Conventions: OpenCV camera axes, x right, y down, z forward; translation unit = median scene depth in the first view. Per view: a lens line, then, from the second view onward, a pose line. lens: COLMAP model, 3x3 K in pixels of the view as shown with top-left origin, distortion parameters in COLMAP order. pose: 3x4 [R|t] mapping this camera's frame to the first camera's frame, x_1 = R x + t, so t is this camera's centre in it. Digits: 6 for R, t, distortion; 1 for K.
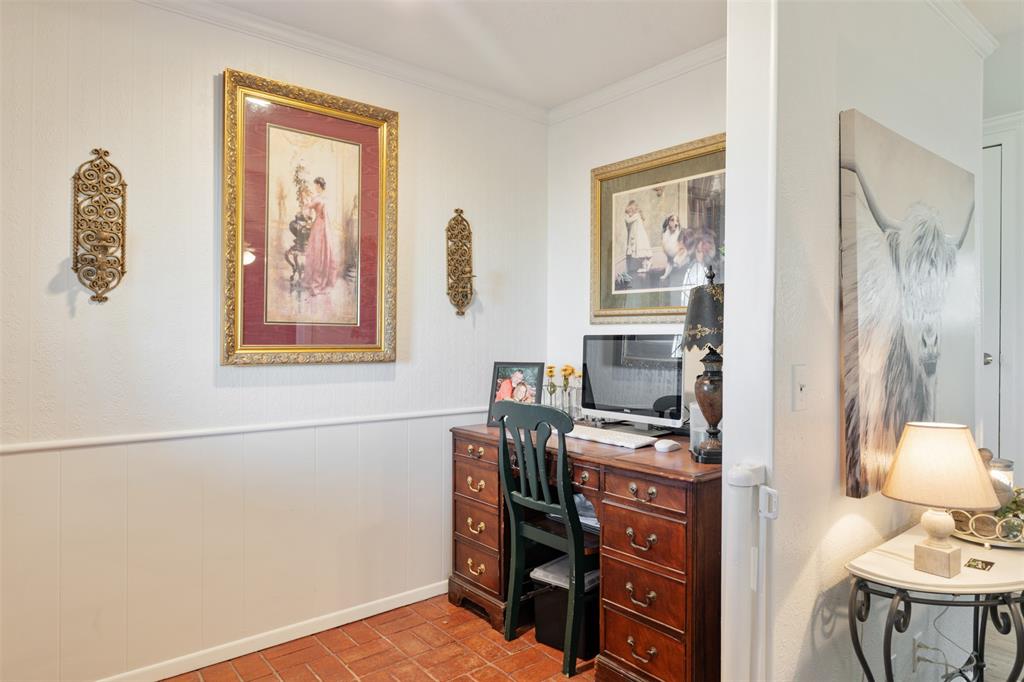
lens RADIAL K [[618.6, 0, 512.0], [0, 618.6, 341.0], [0, 0, 1]] dist [-0.000463, 0.000150]
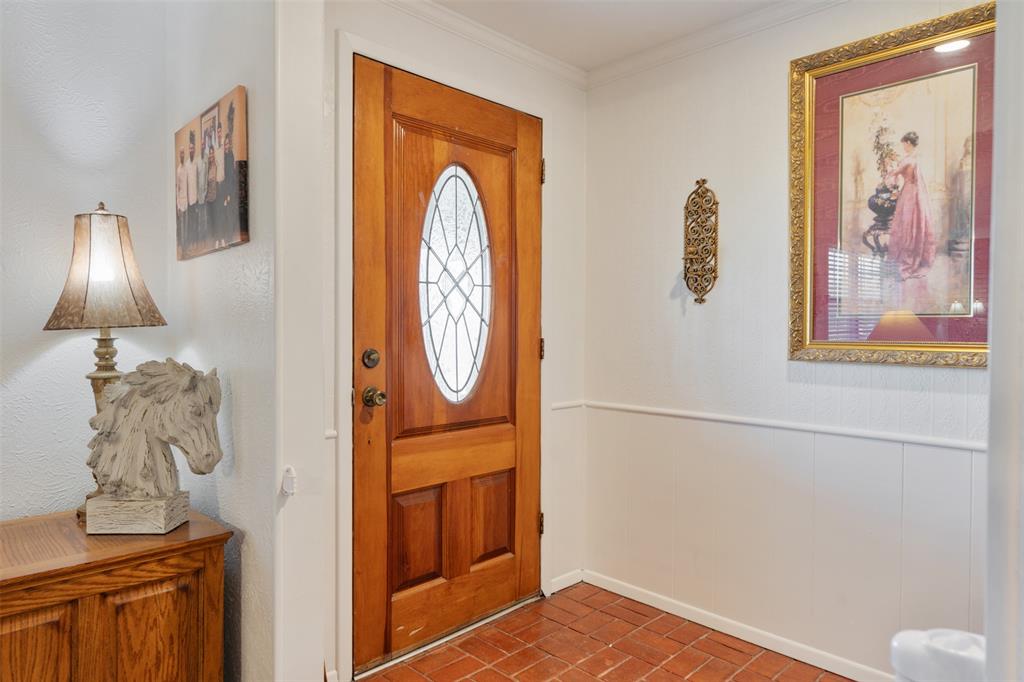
lens RADIAL K [[664.4, 0, 512.0], [0, 664.4, 341.0], [0, 0, 1]] dist [0.001618, -0.000532]
pose [[0.080632, 0.011169, -0.996681, 0.521845], [-0.010617, 0.999890, 0.010346, 0.002132], [0.996687, 0.009747, 0.080742, 0.429836]]
